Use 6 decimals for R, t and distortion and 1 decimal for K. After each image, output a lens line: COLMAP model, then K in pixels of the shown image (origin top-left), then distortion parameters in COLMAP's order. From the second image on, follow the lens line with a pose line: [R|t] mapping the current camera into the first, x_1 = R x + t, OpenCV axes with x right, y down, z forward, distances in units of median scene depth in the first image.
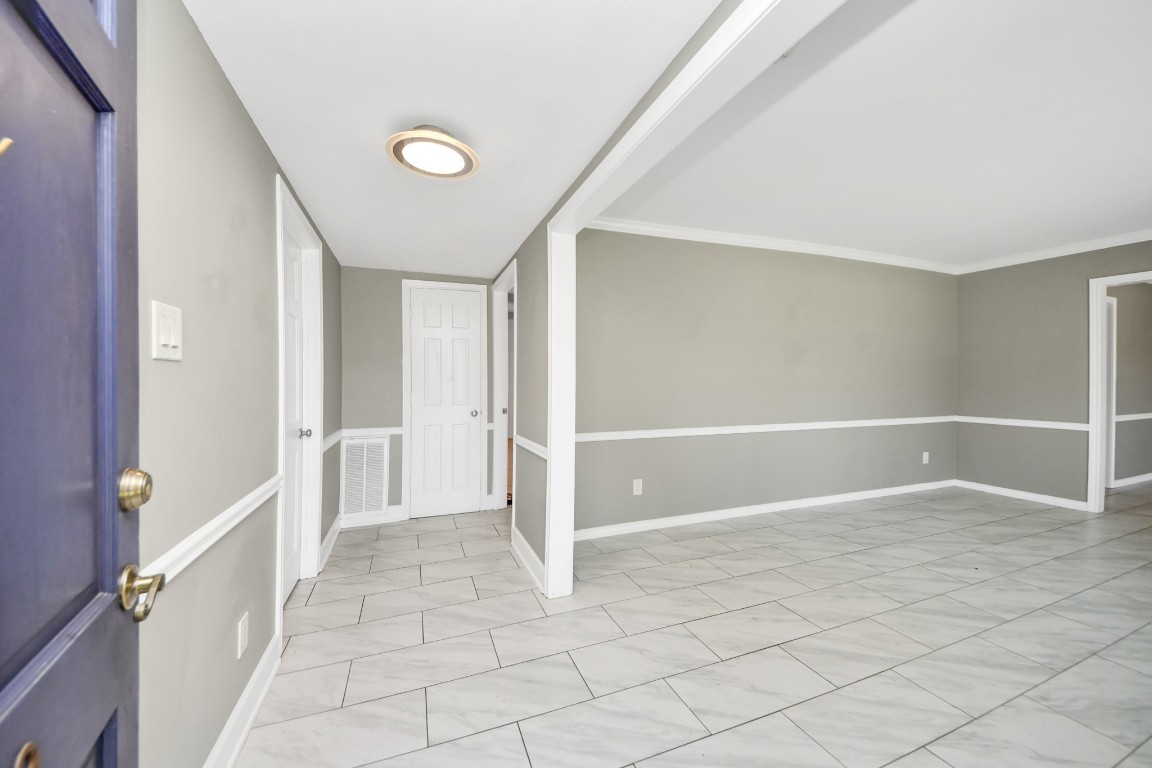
lens RADIAL K [[415.5, 0, 574.8], [0, 415.5, 379.3], [0, 0, 1]] dist [0.000600, -0.001654]
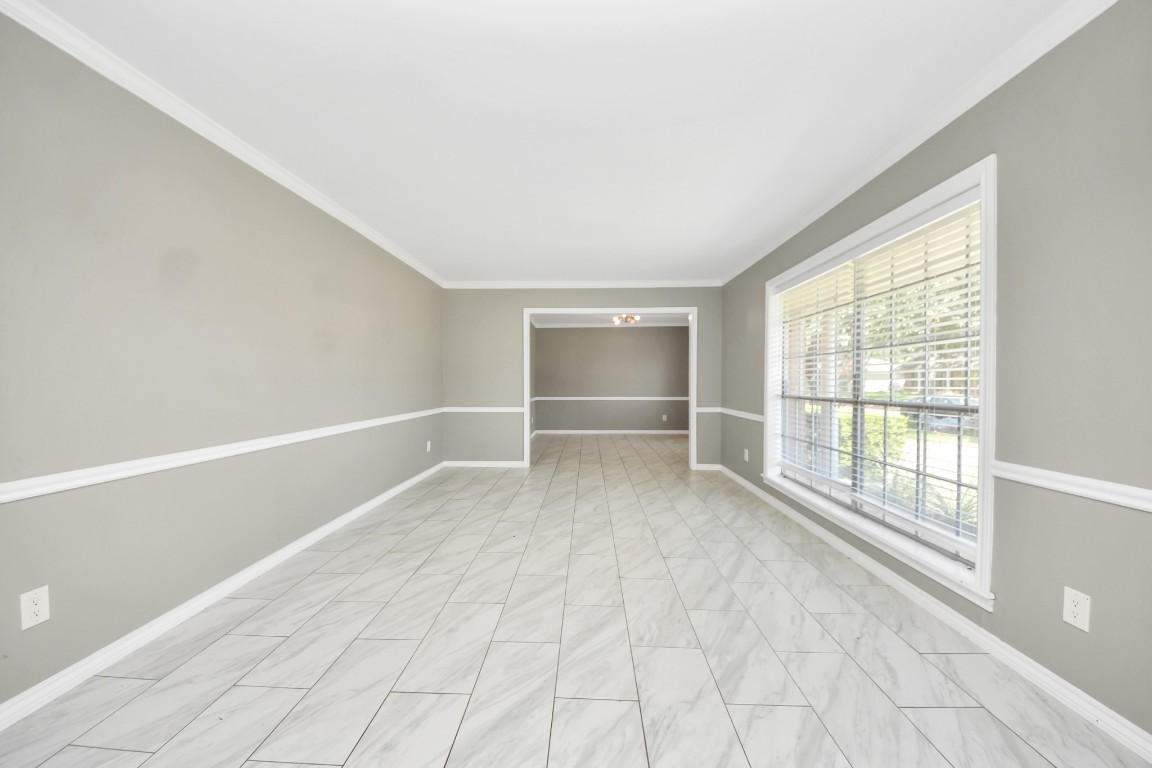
lens RADIAL K [[415.5, 0, 564.5], [0, 415.5, 373.0], [0, 0, 1]] dist [0.000600, -0.001654]
pose [[0.428594, -0.000035, 0.903497, -0.014638], [0.012973, 0.999897, -0.006115, 0.008324], [-0.903404, 0.014342, 0.428550, 0.322036]]
